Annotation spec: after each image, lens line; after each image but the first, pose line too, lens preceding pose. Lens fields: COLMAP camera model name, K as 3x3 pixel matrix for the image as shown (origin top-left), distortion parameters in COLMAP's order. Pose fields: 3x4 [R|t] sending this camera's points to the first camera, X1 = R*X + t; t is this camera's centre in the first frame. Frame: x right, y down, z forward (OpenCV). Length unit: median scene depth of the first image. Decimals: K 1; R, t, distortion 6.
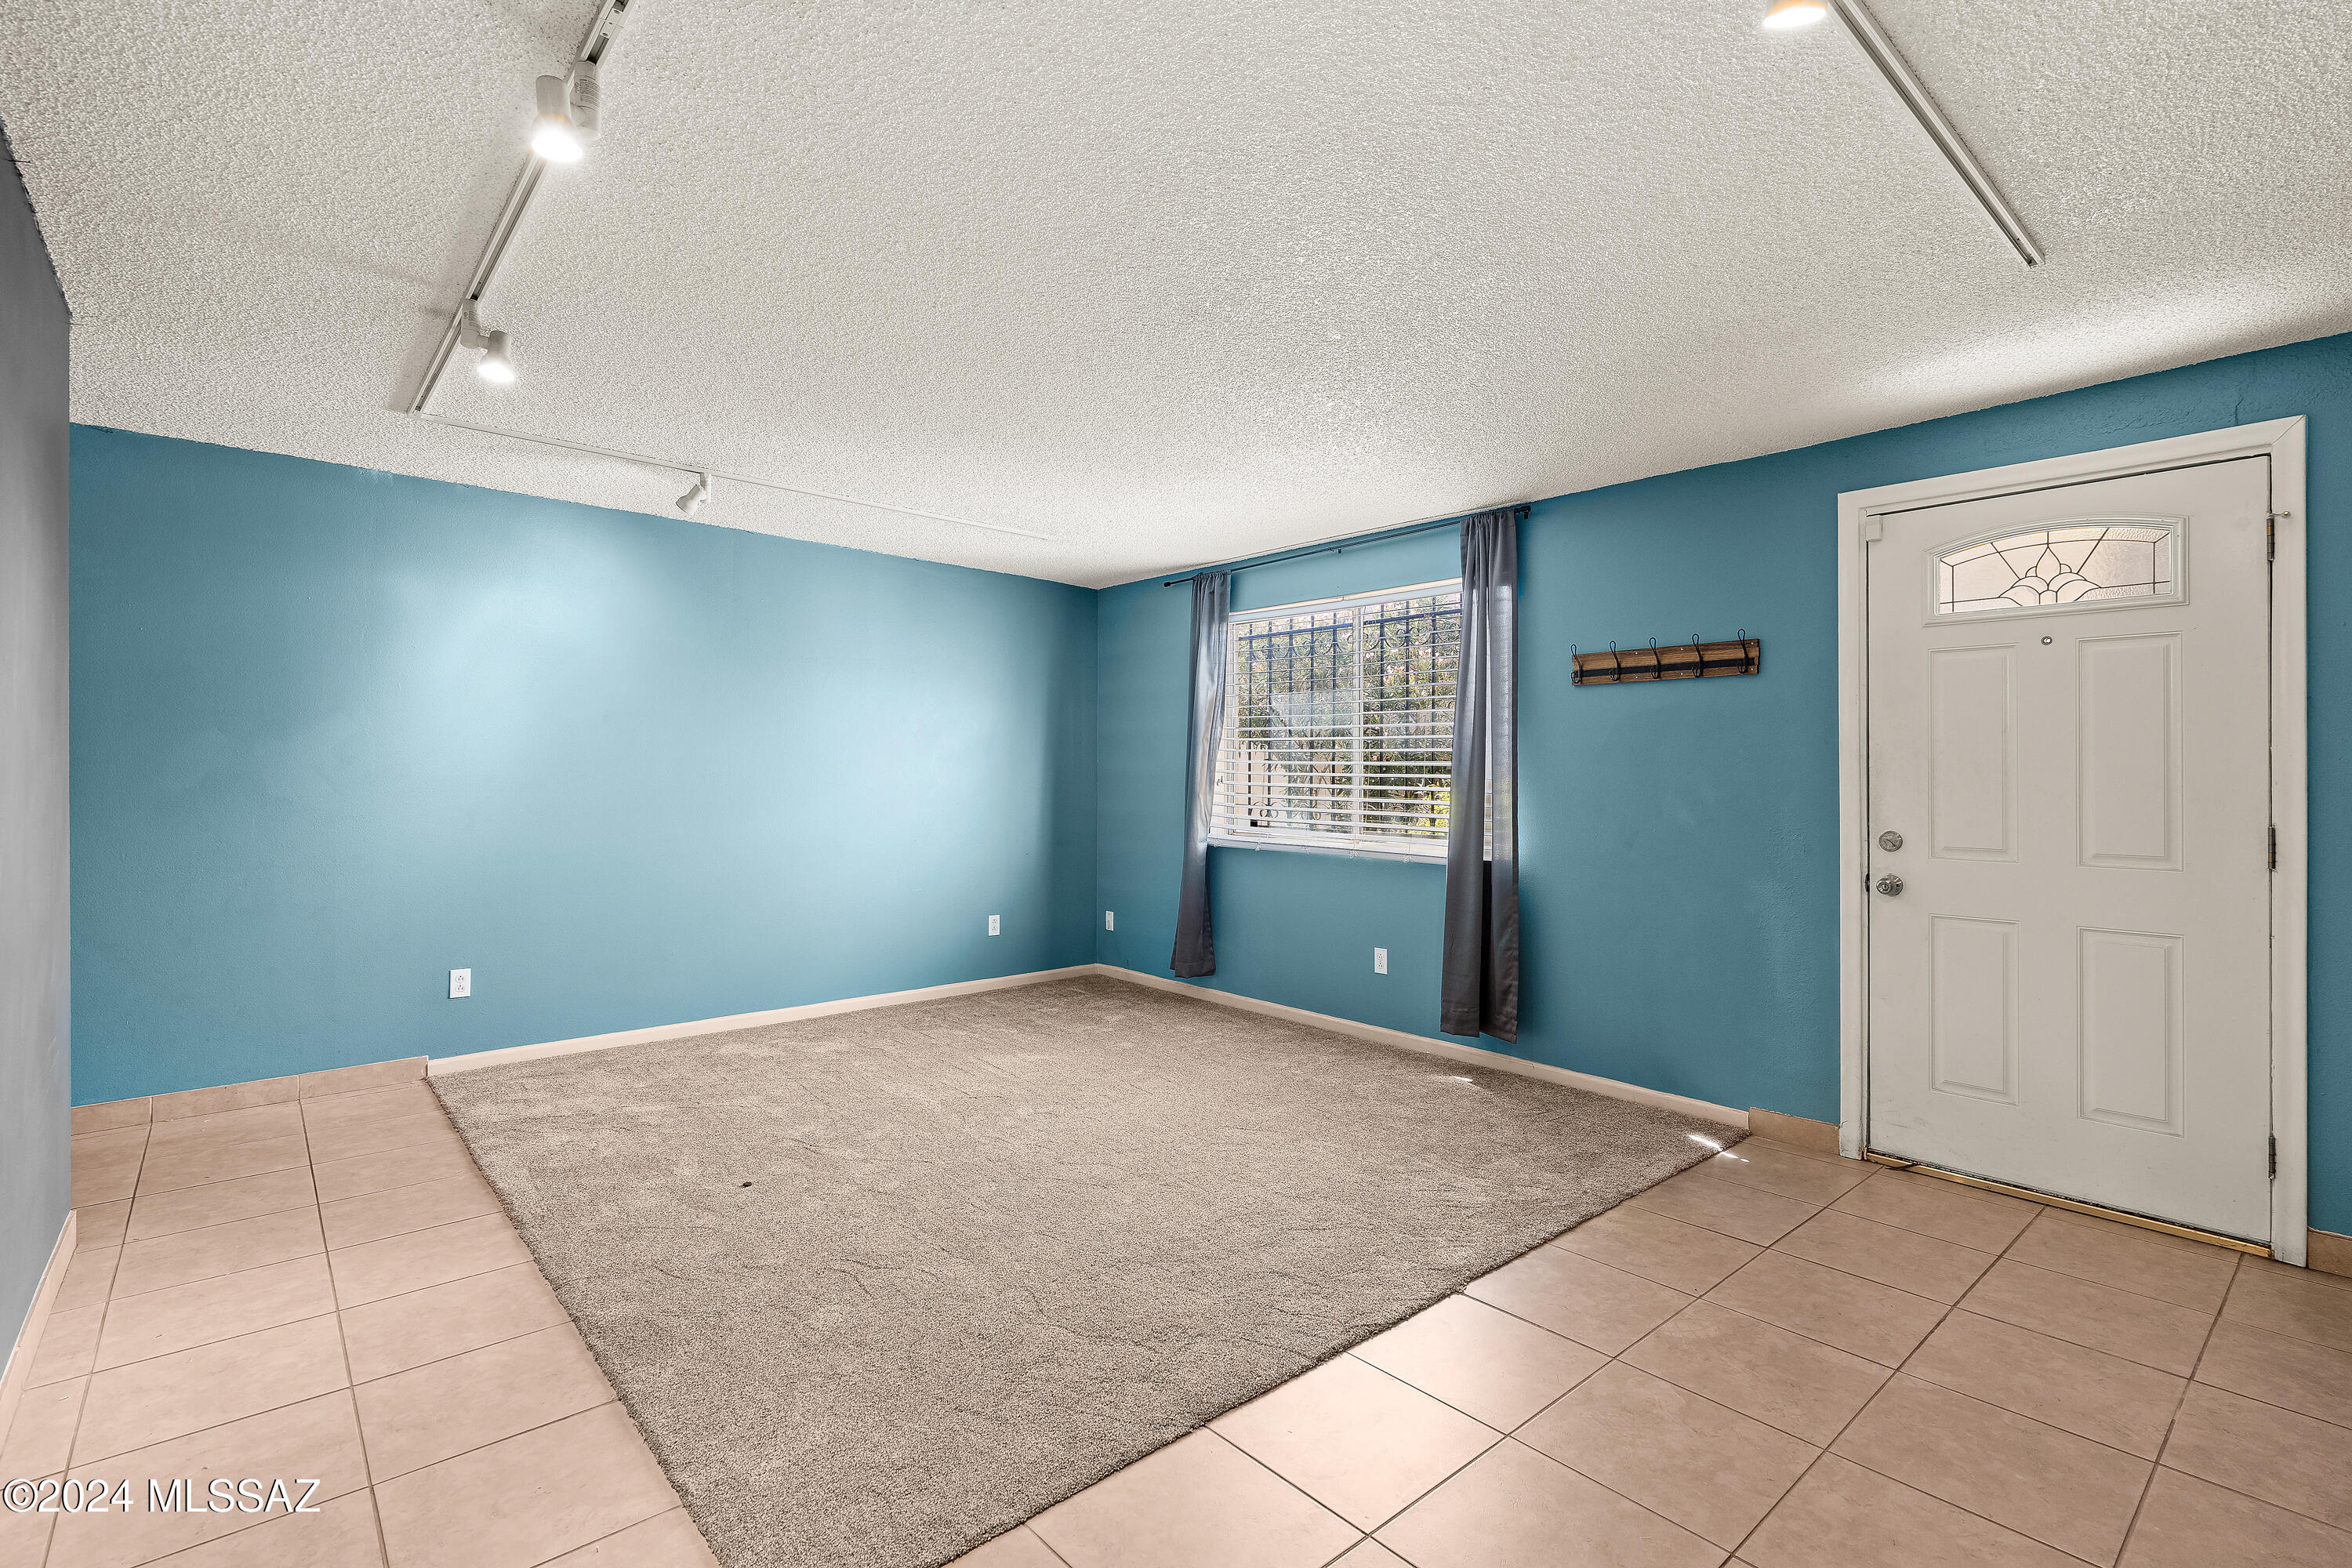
lens RADIAL K [[1084.3, 0, 1189.6], [0, 1084.3, 775.9], [0, 0, 1]] dist [-0.005004, 0.001474]
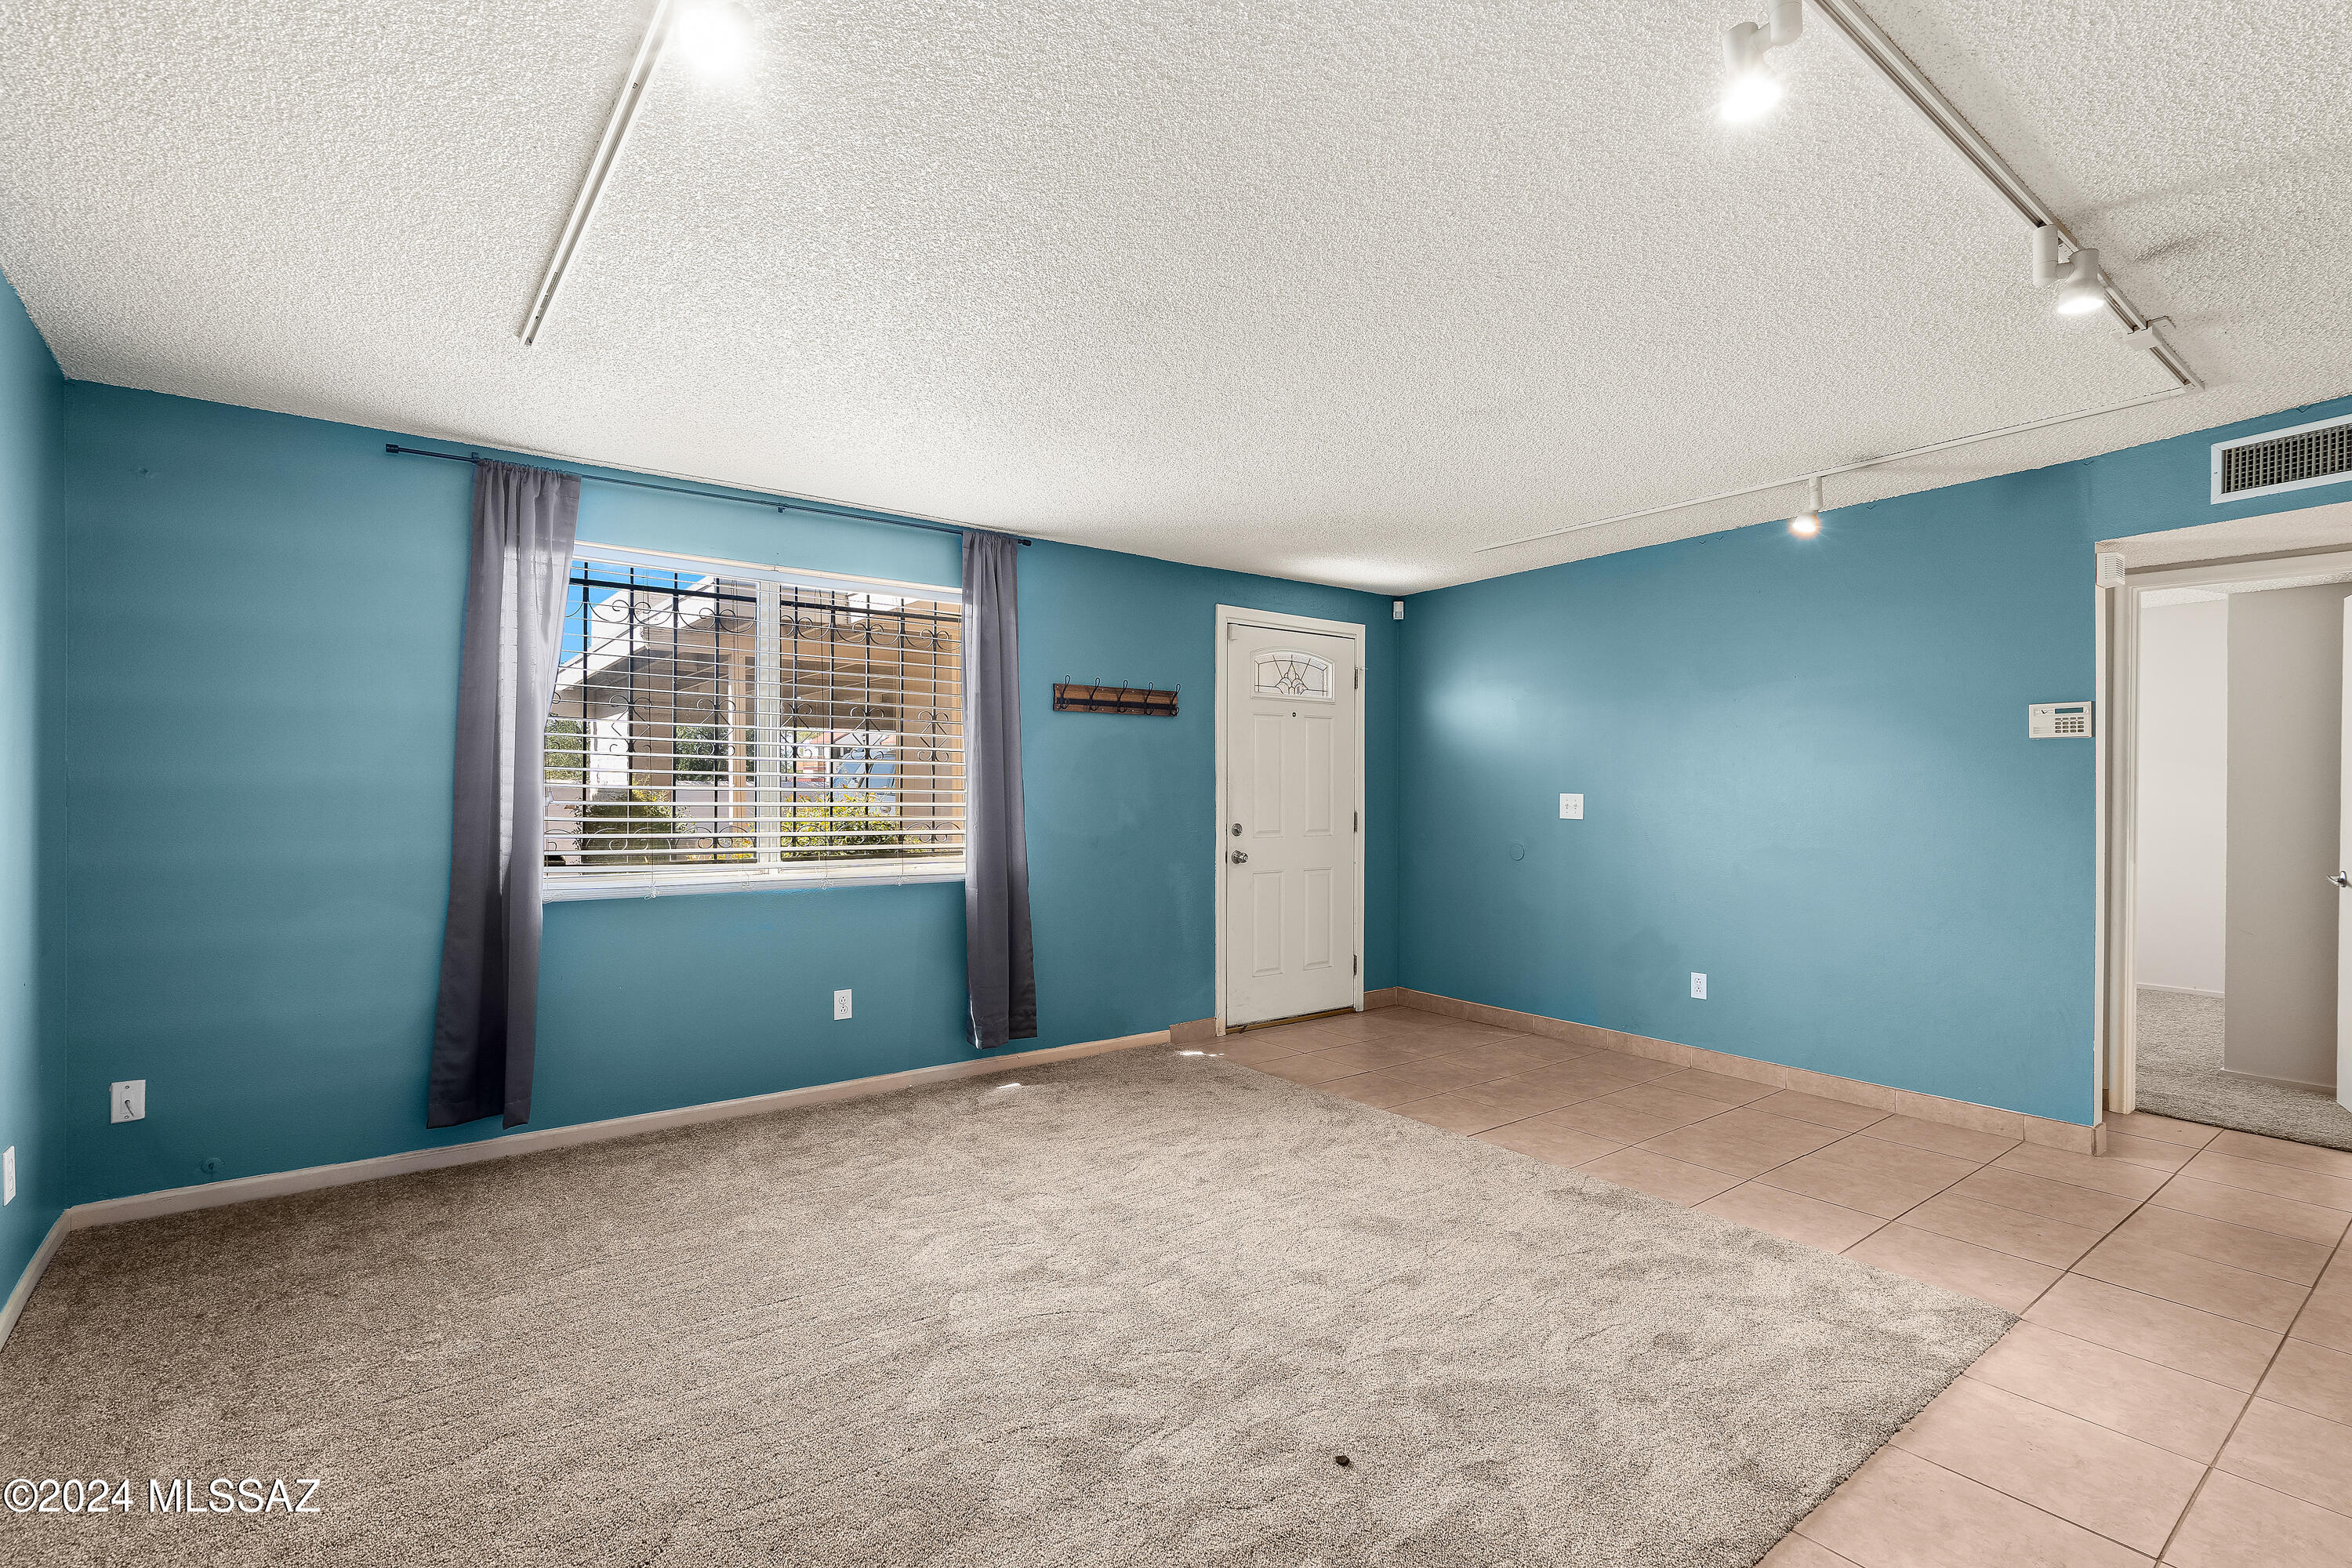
lens RADIAL K [[1084.3, 0, 1175.1], [0, 1084.3, 784.9], [0, 0, 1]] dist [-0.005004, 0.001474]
pose [[0.069458, -0.002742, 0.997581, -0.809939], [-0.002658, 0.999992, 0.002934, -0.008520], [-0.997581, -0.002856, 0.069450, 0.827262]]
